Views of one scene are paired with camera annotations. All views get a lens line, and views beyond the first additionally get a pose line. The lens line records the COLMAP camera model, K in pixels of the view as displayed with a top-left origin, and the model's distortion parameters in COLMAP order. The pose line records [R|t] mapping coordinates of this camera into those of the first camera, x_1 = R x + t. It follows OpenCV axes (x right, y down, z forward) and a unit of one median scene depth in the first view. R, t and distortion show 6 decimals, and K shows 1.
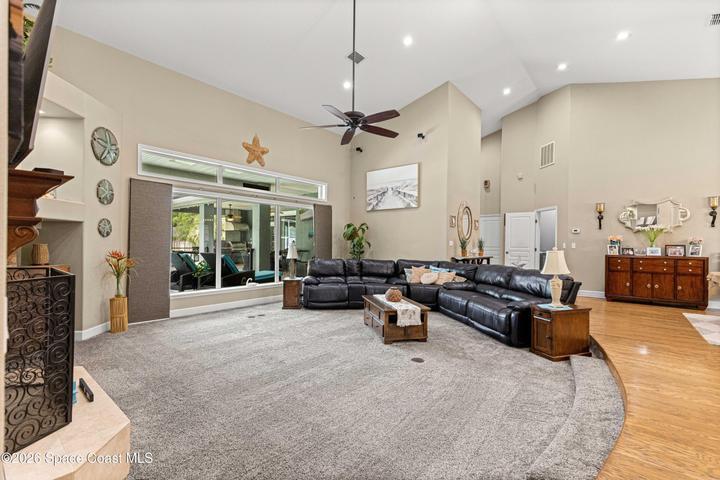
lens RADIAL K [[323.7, 0, 364.3], [0, 323.7, 240.4], [0, 0, 1]] dist [0.003425, -0.000057]
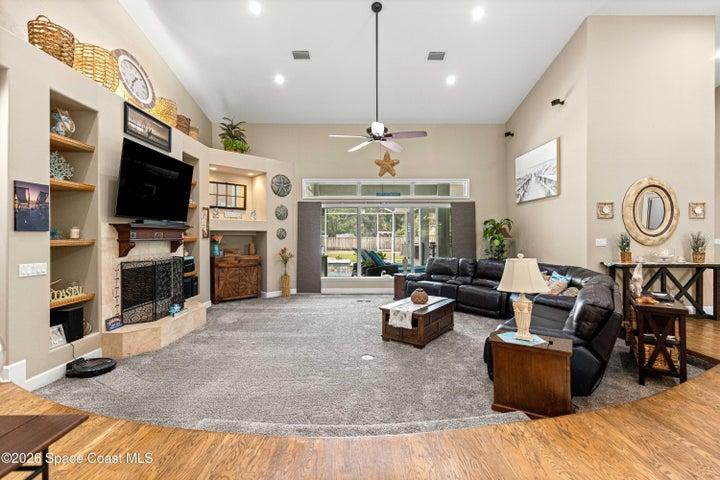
lens RADIAL K [[324.0, 0, 362.3], [0, 324.0, 234.7], [0, 0, 1]] dist [0.001981, -0.000128]
pose [[0.642456, -0.014569, -0.766184, 0.514590], [0.016938, 0.999845, -0.004809, -0.013388], [0.766135, -0.009888, 0.642603, 0.162210]]
